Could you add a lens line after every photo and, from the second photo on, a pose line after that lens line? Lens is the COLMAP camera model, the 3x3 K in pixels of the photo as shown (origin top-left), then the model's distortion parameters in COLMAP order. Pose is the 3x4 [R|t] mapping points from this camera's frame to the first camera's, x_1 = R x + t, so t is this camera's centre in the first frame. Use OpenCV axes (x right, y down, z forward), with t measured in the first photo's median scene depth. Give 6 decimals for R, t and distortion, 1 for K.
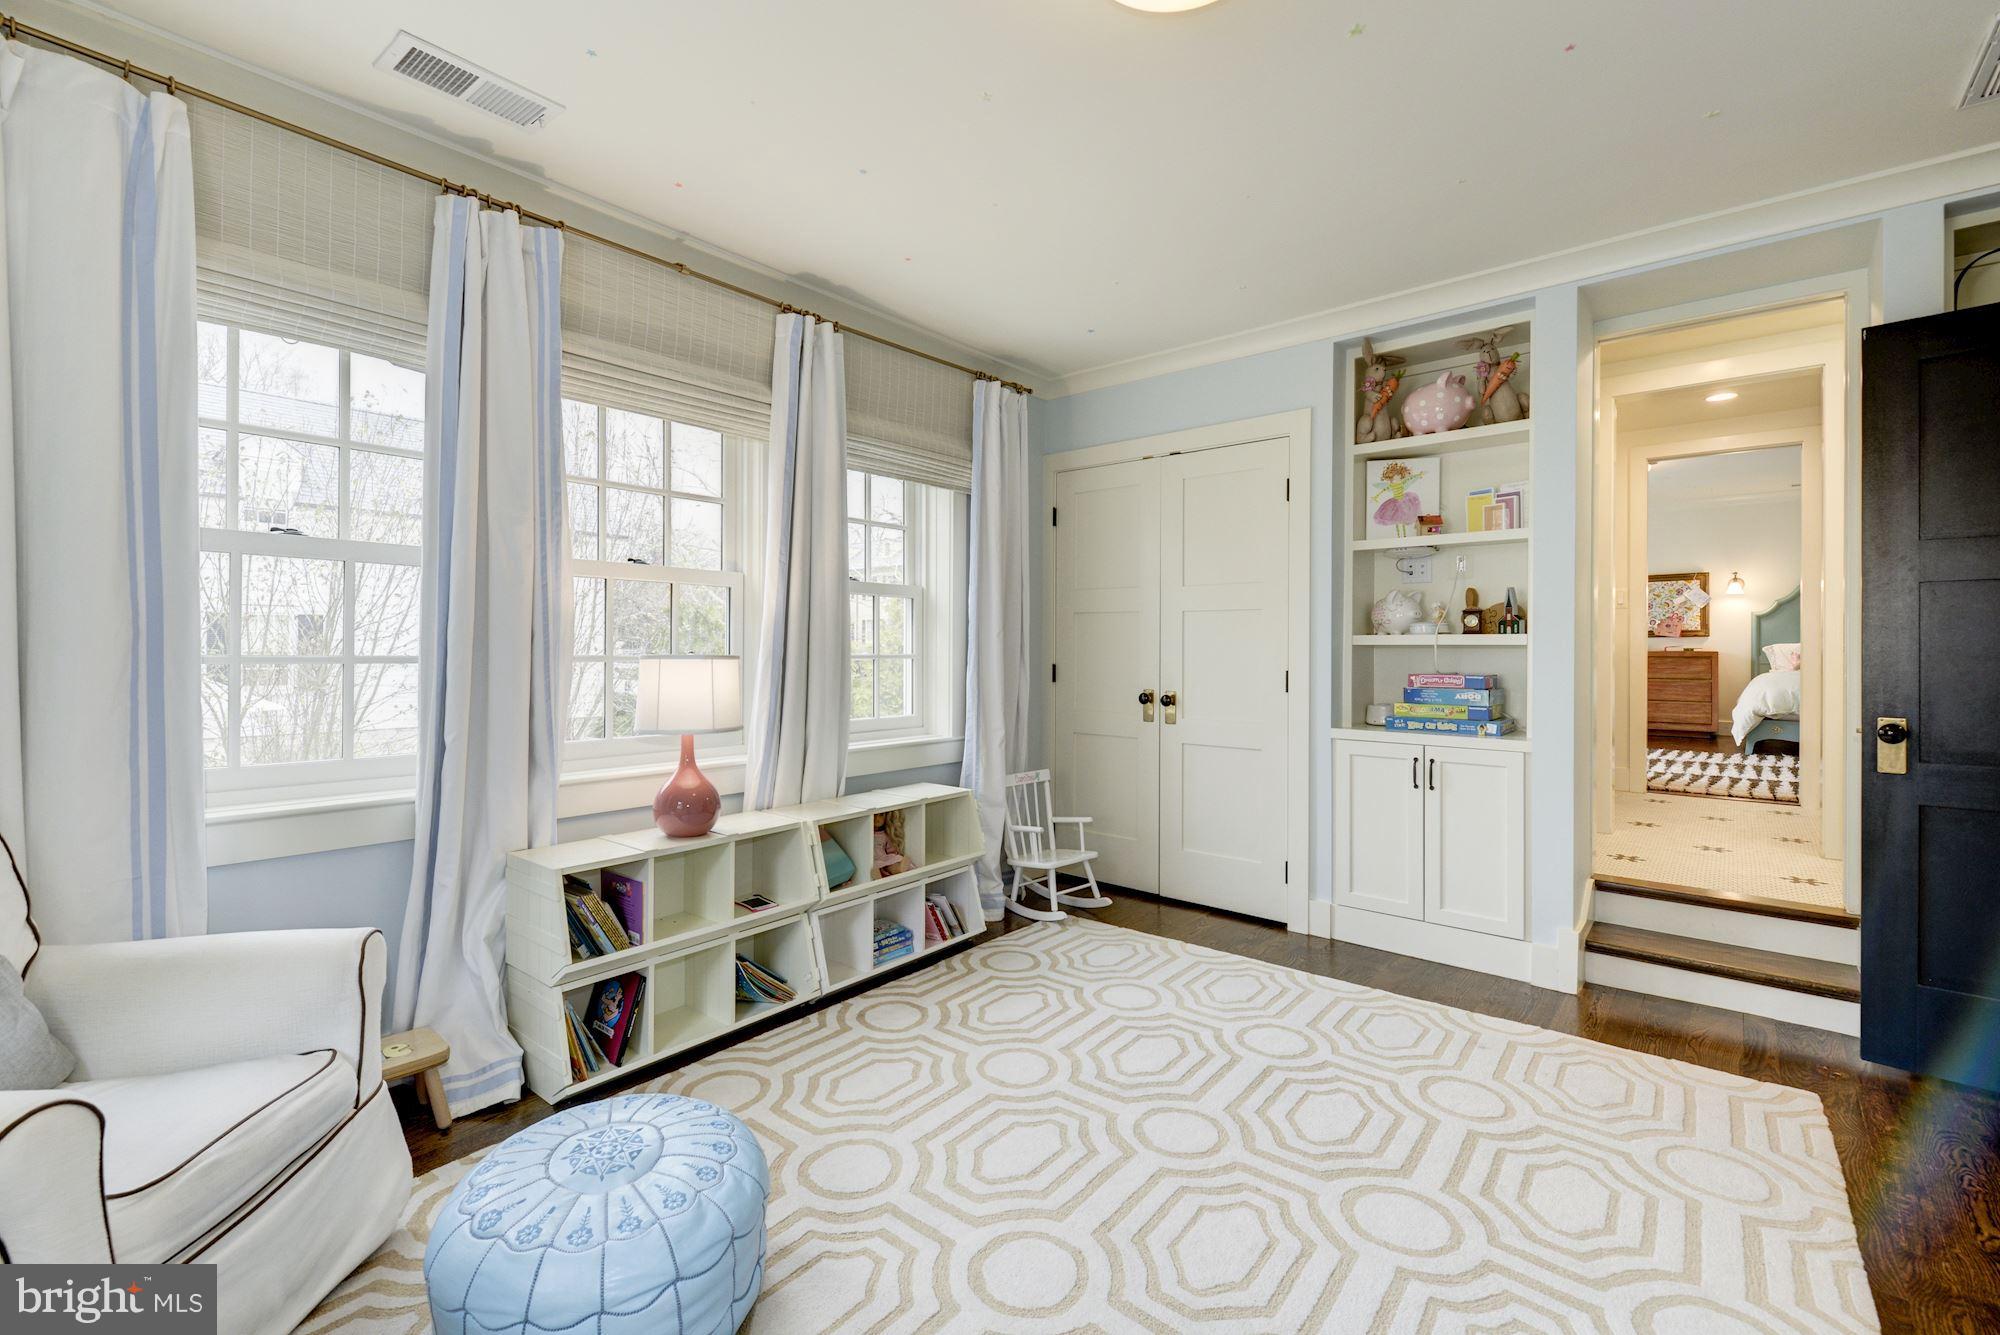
lens RADIAL K [[871.0, 0, 1000.2], [0, 871.0, 648.8], [0, 0, 1]] dist [0.012562, -0.007174]
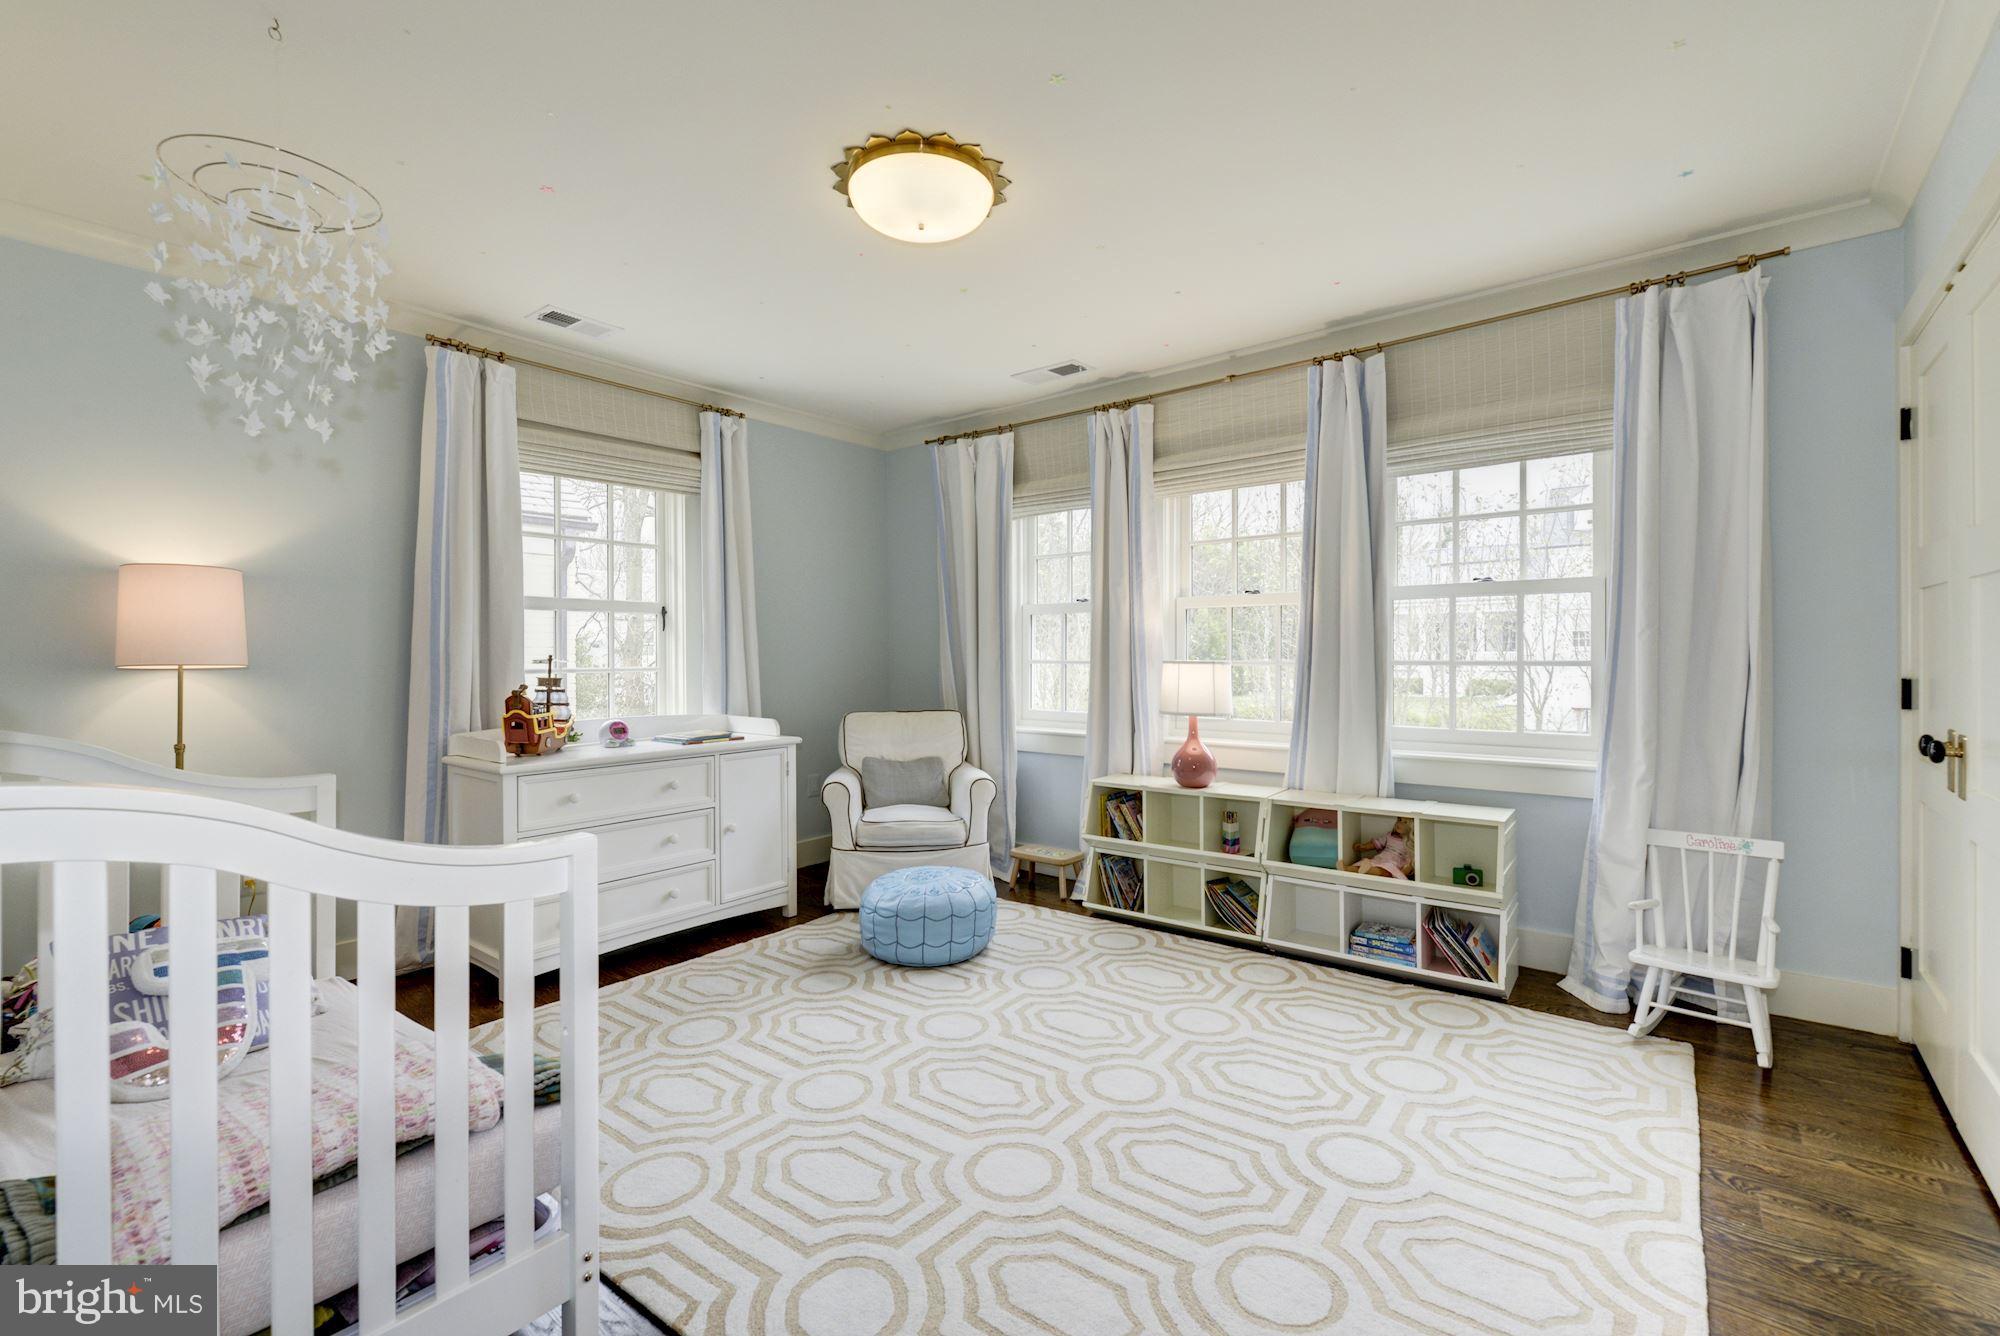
lens RADIAL K [[871.0, 0, 1000.2], [0, 871.0, 649.3], [0, 0, 1]] dist [0.012562, -0.007174]
pose [[0.025514, -0.008688, -0.999637, 1.042891], [0.006808, 0.999941, -0.008516, -0.001515], [0.999651, -0.006589, 0.025572, 0.634911]]
